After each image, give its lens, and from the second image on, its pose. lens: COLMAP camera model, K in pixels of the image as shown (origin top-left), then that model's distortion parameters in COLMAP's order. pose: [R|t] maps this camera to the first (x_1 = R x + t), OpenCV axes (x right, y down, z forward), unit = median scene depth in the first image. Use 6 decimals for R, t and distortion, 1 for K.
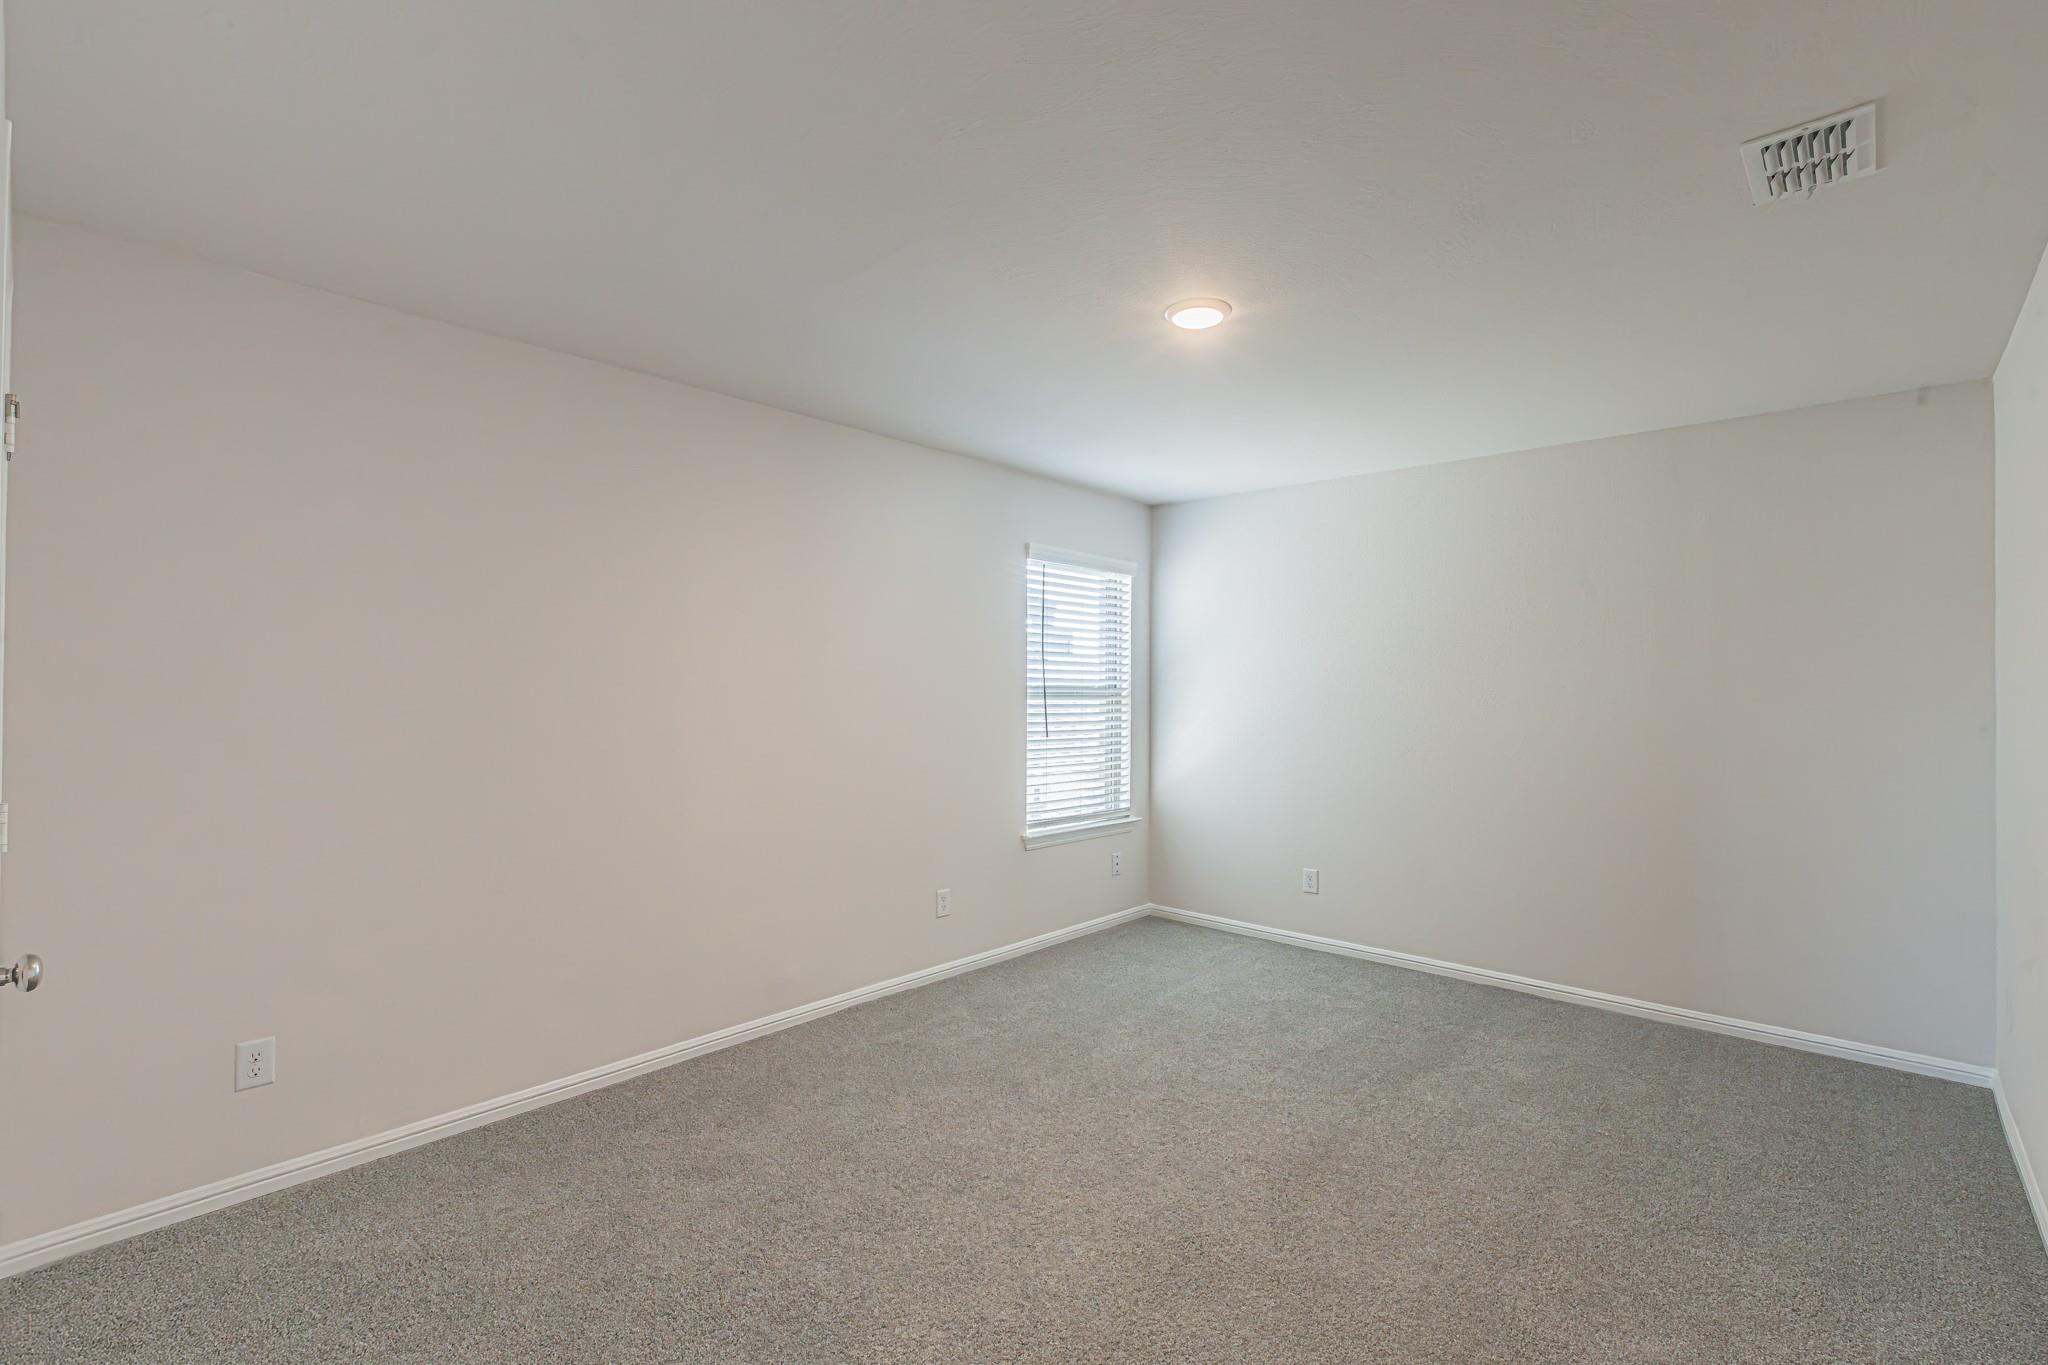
lens RADIAL K [[924.2, 0, 1023.6], [0, 924.2, 693.9], [0, 0, 1]] dist [-0.007356, 0.001726]
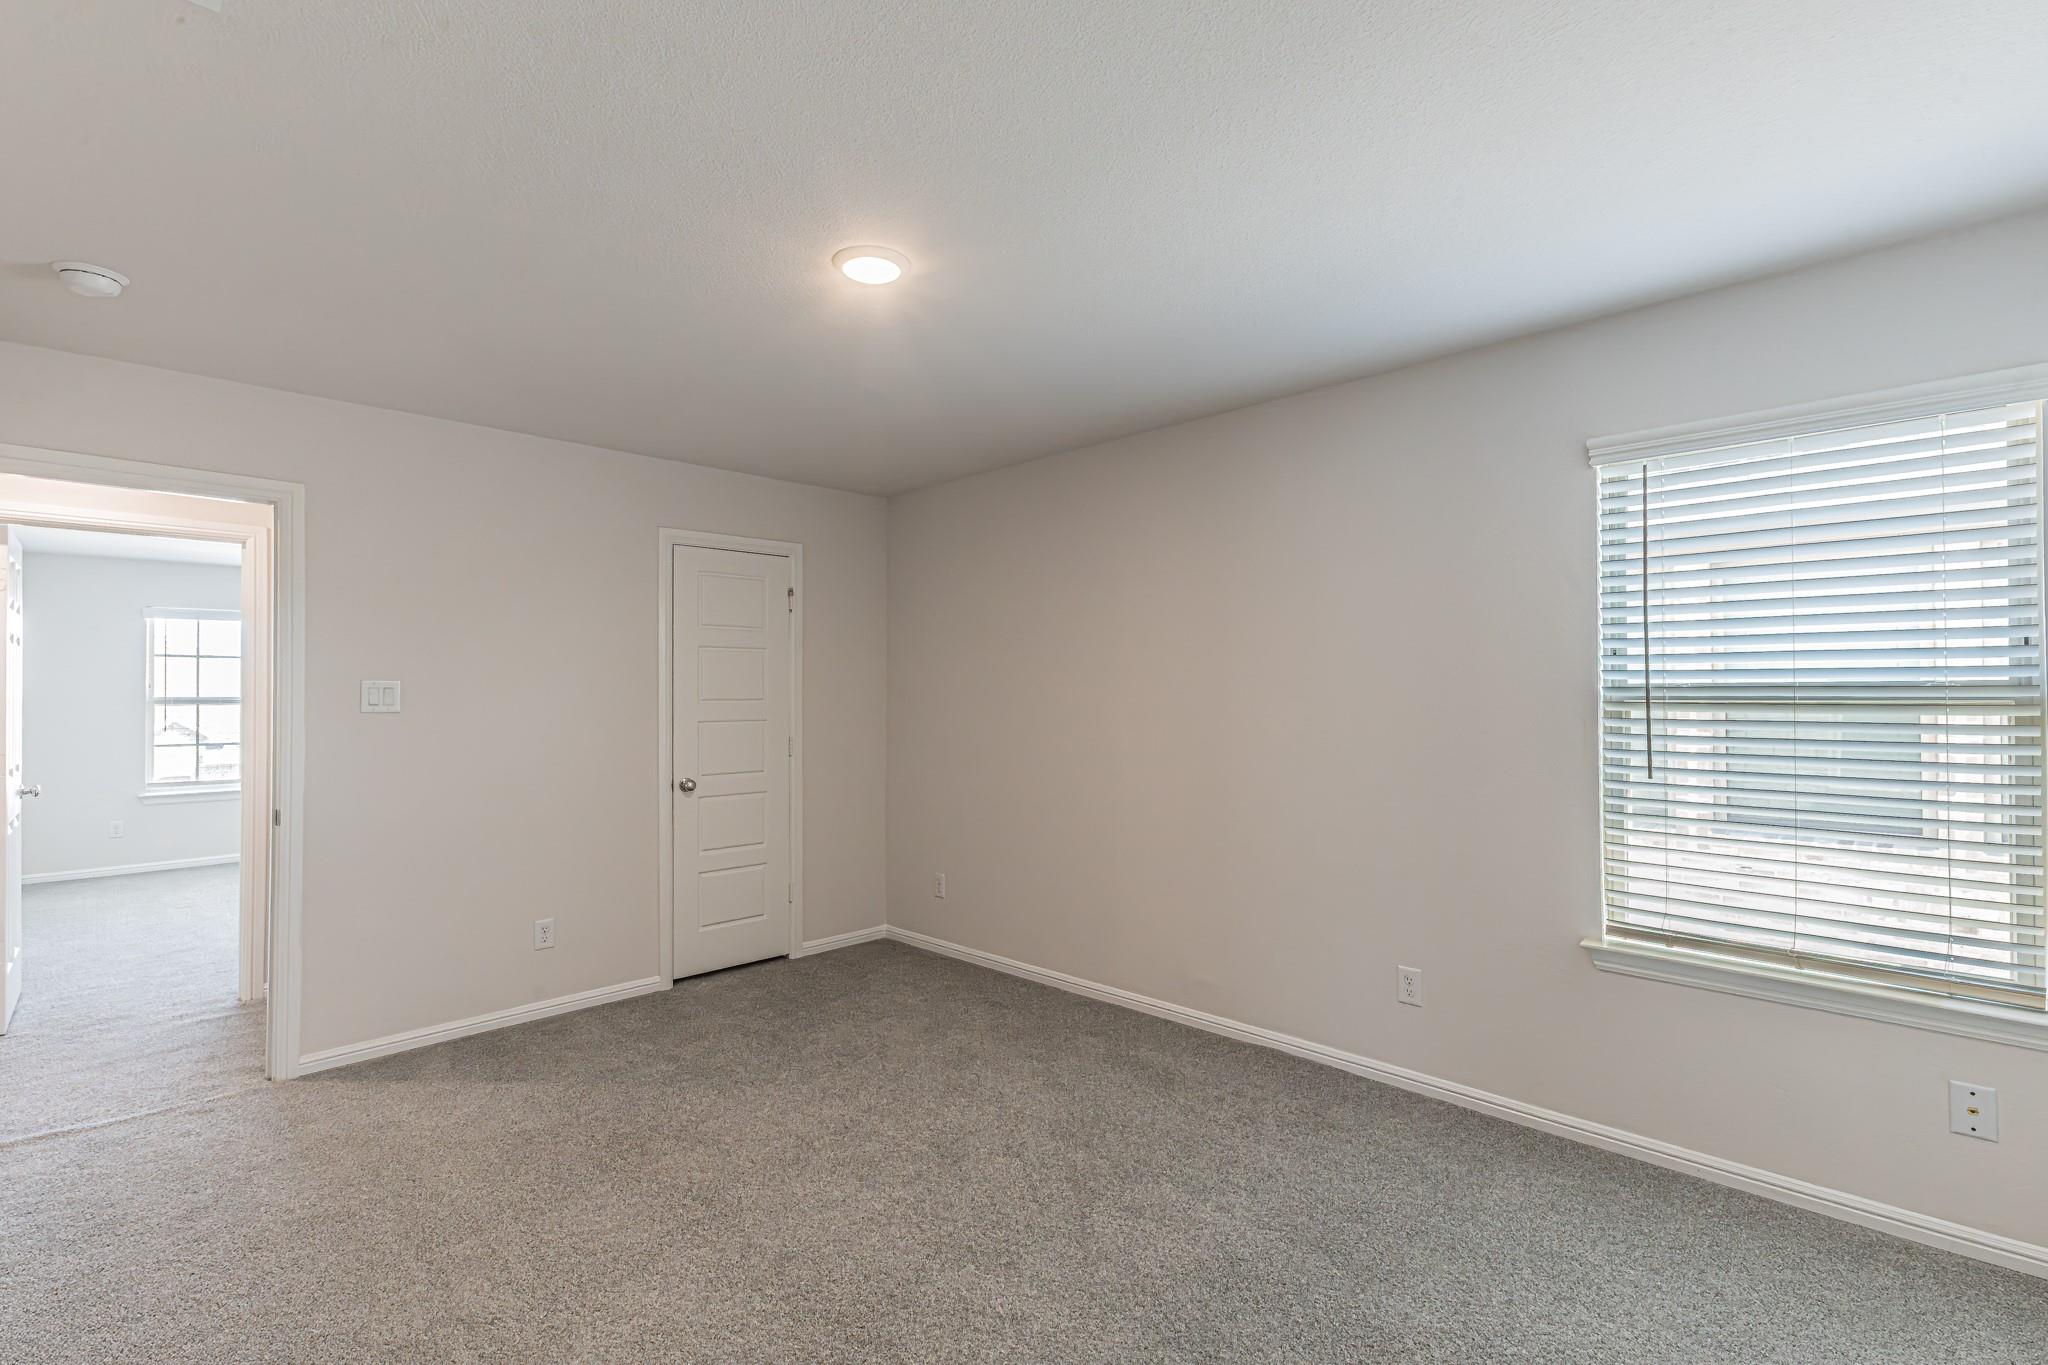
lens RADIAL K [[924.2, 0, 1037.7], [0, 924.2, 678.9], [0, 0, 1]] dist [-0.007356, 0.001726]
pose [[-0.045120, -0.018263, -0.998815, 0.587961], [-0.004571, 0.999826, -0.018075, -0.000634], [0.998971, 0.003750, -0.045196, 0.662250]]
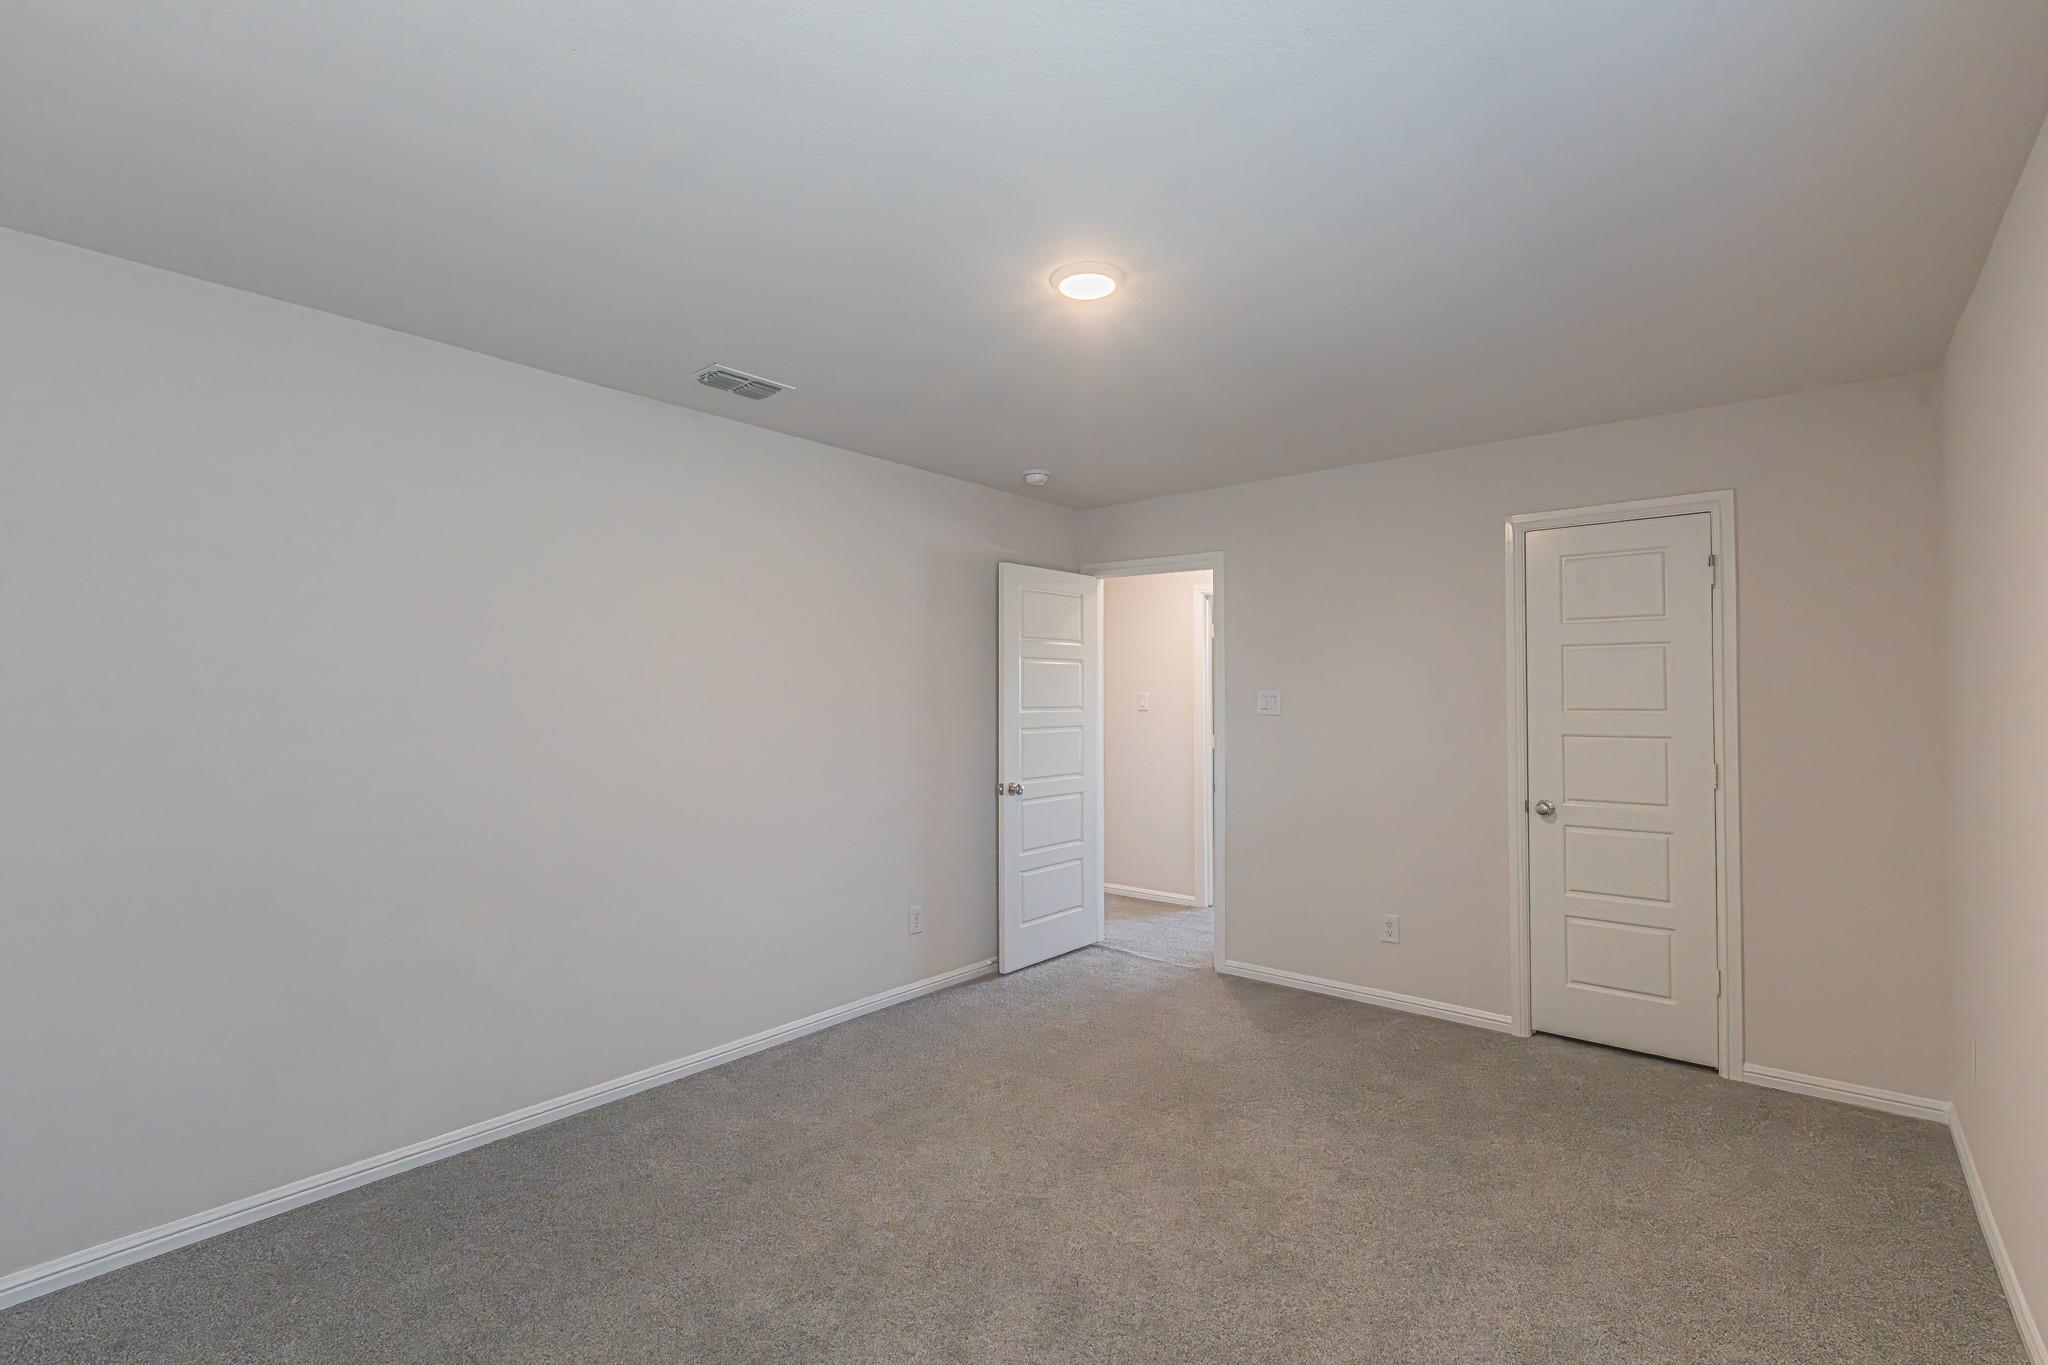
lens RADIAL K [[924.2, 0, 1040.7], [0, 924.2, 681.6], [0, 0, 1]] dist [-0.007356, 0.001726]
pose [[-0.999568, -0.003234, -0.029224, 0.148600], [-0.002983, 0.999958, -0.008637, -0.010087], [0.029251, -0.008546, -0.999536, 1.038706]]
